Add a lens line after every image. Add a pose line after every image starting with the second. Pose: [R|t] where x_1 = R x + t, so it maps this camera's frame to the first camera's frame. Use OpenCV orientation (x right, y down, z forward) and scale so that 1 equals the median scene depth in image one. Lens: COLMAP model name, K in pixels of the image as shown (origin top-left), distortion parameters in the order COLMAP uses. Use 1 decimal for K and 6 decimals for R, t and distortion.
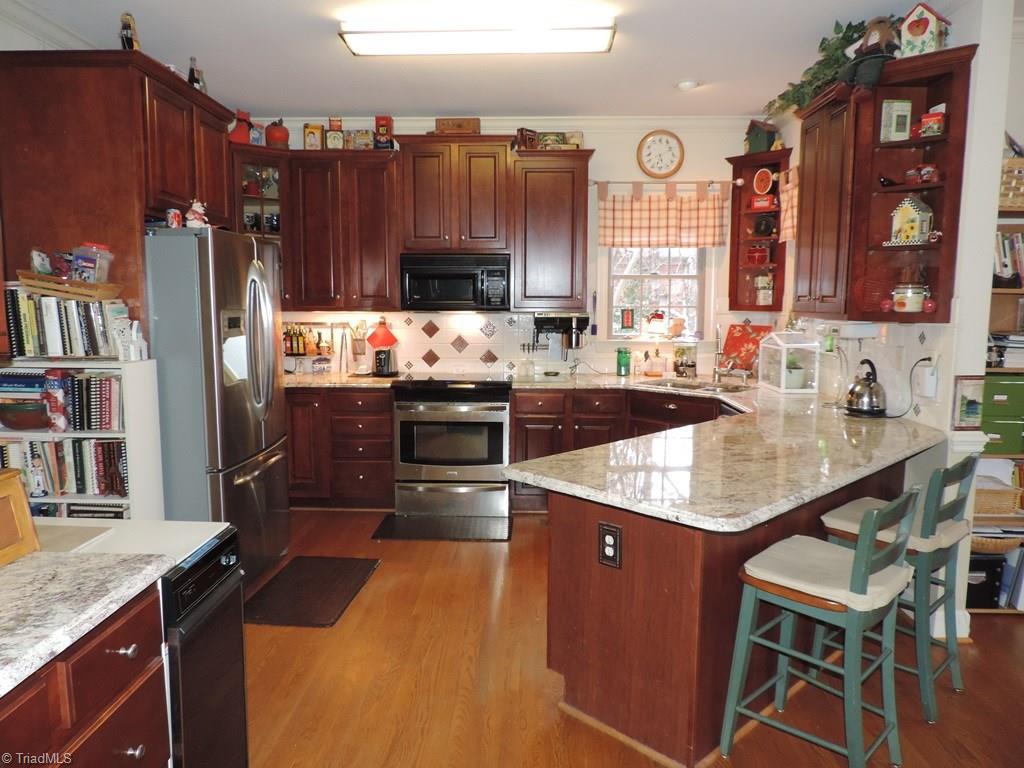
lens RADIAL K [[724.0, 0, 509.9], [0, 724.0, 382.7], [0, 0, 1]] dist [-0.022619, 0.004205]
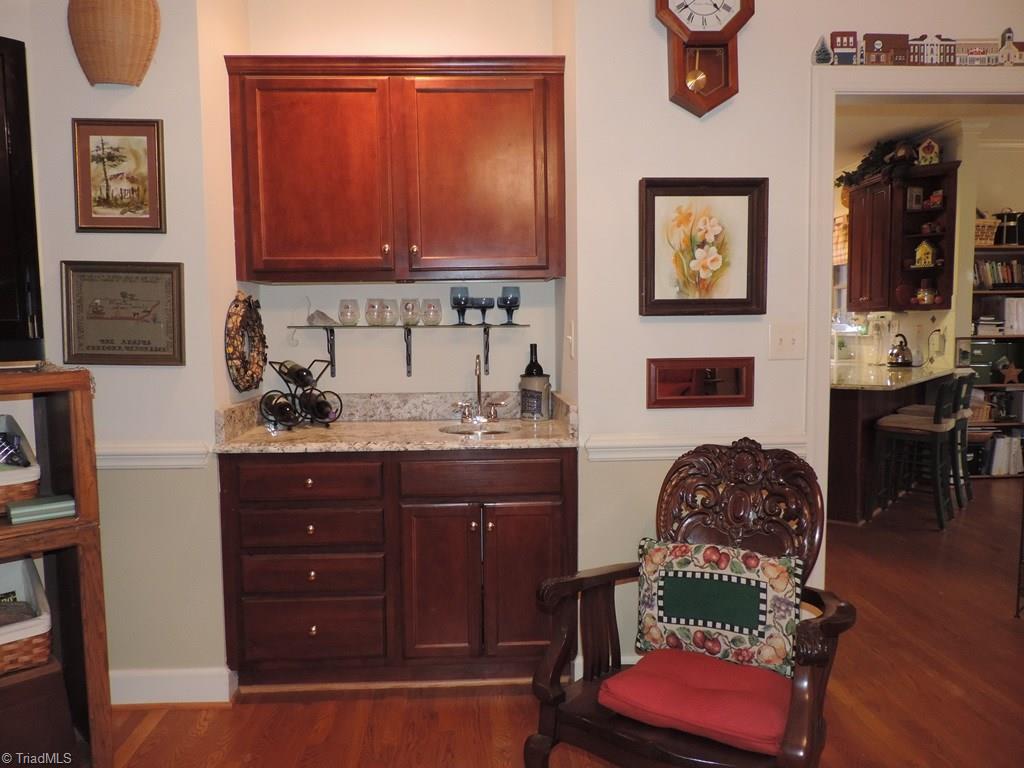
lens RADIAL K [[724.0, 0, 513.0], [0, 724.0, 383.4], [0, 0, 1]] dist [-0.022619, 0.004205]
pose [[0.995305, -0.017513, 0.095192, -0.509766], [0.022037, 0.998667, -0.046683, 0.126130], [-0.094248, 0.048561, 0.994364, -0.530673]]
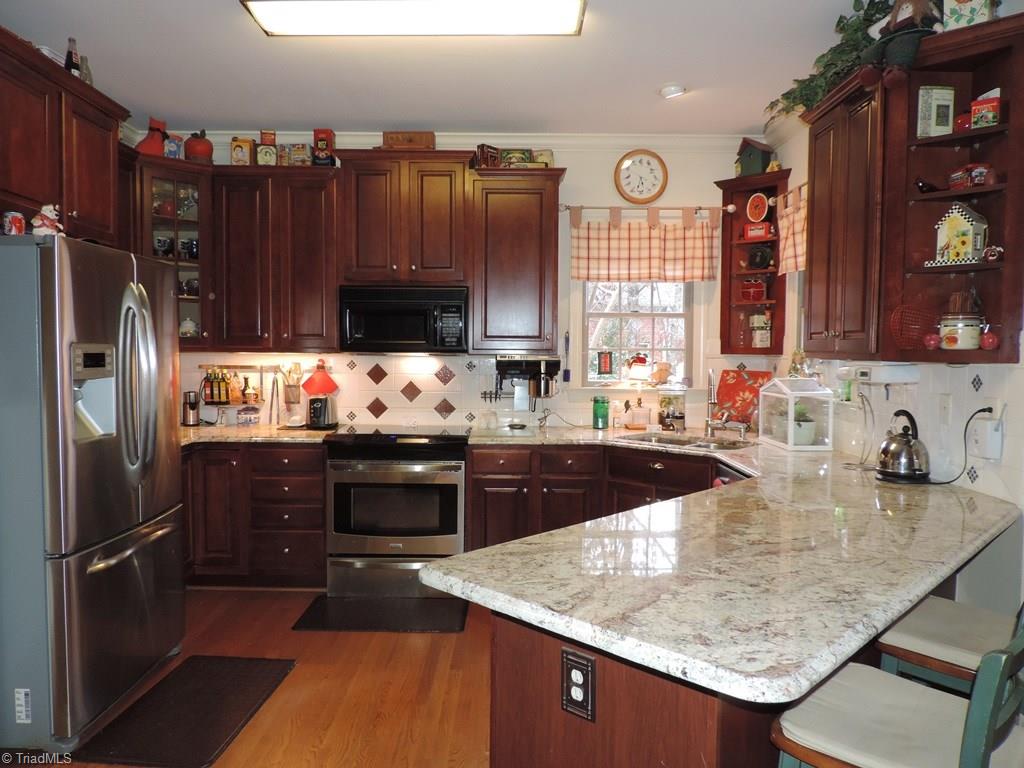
lens RADIAL K [[724.0, 0, 506.0], [0, 724.0, 384.8], [0, 0, 1]] dist [-0.022619, 0.004205]
pose [[0.999741, 0.003552, 0.022491, 0.033136], [-0.002043, 0.997766, -0.066774, -0.005518], [-0.022678, 0.066710, 0.997515, 0.186628]]
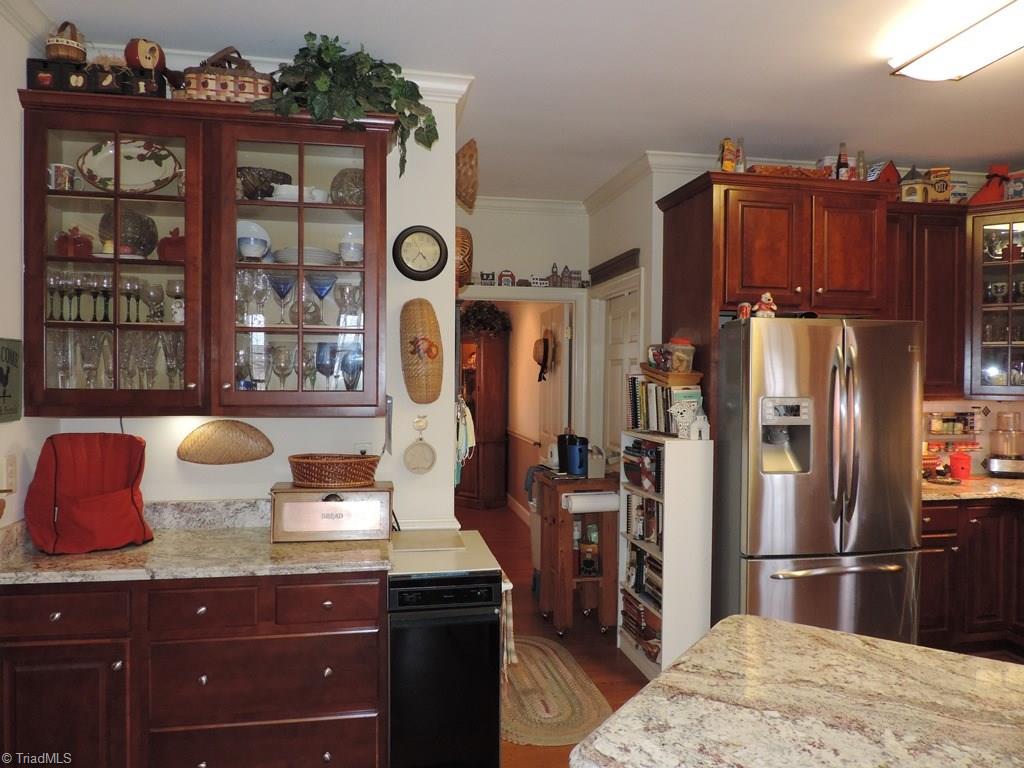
lens RADIAL K [[724.0, 0, 506.6], [0, 724.0, 386.3], [0, 0, 1]] dist [-0.022619, 0.004205]
pose [[0.195427, 0.008731, -0.980679, 0.409201], [-0.114782, 0.993292, -0.014030, -0.048642], [0.973978, 0.115306, 0.195119, 0.363338]]
